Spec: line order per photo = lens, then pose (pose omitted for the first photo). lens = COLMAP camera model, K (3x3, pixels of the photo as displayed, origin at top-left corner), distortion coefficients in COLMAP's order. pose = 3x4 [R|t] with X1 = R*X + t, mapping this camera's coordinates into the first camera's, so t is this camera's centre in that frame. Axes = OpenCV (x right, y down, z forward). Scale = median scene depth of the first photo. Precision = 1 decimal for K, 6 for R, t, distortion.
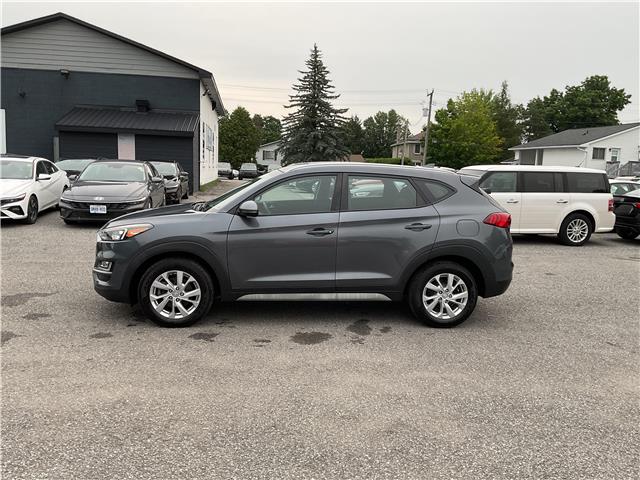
lens RADIAL K [[527.4, 0, 317.1], [0, 527.4, 239.0], [0, 0, 1]] dist [0.056338, -0.119731]
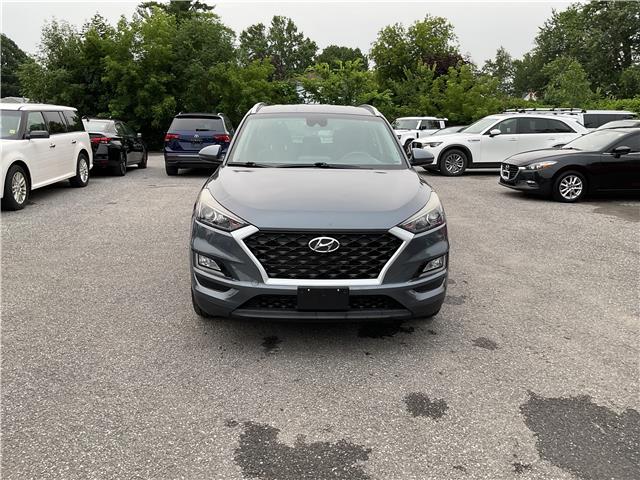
lens RADIAL K [[527.4, 0, 318.9], [0, 527.4, 239.7], [0, 0, 1]] dist [0.056338, -0.119731]
pose [[0.073009, -0.250832, 0.965274, -0.237593], [0.128983, 0.962103, 0.240252, -0.036894], [-0.988955, 0.106964, 0.102596, 0.242929]]
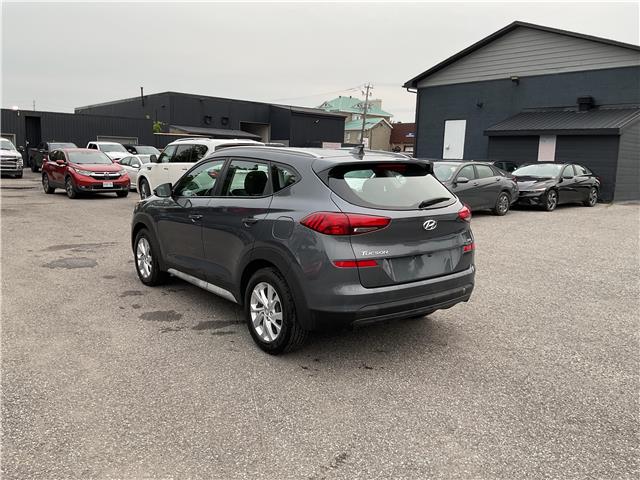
lens RADIAL K [[527.4, 0, 318.5], [0, 527.4, 240.7], [0, 0, 1]] dist [0.056338, -0.119731]
pose [[0.528266, 0.108993, -0.842054, 0.222490], [-0.121387, 0.991234, 0.052150, -0.011331], [0.840357, 0.074666, 0.536866, 0.151864]]
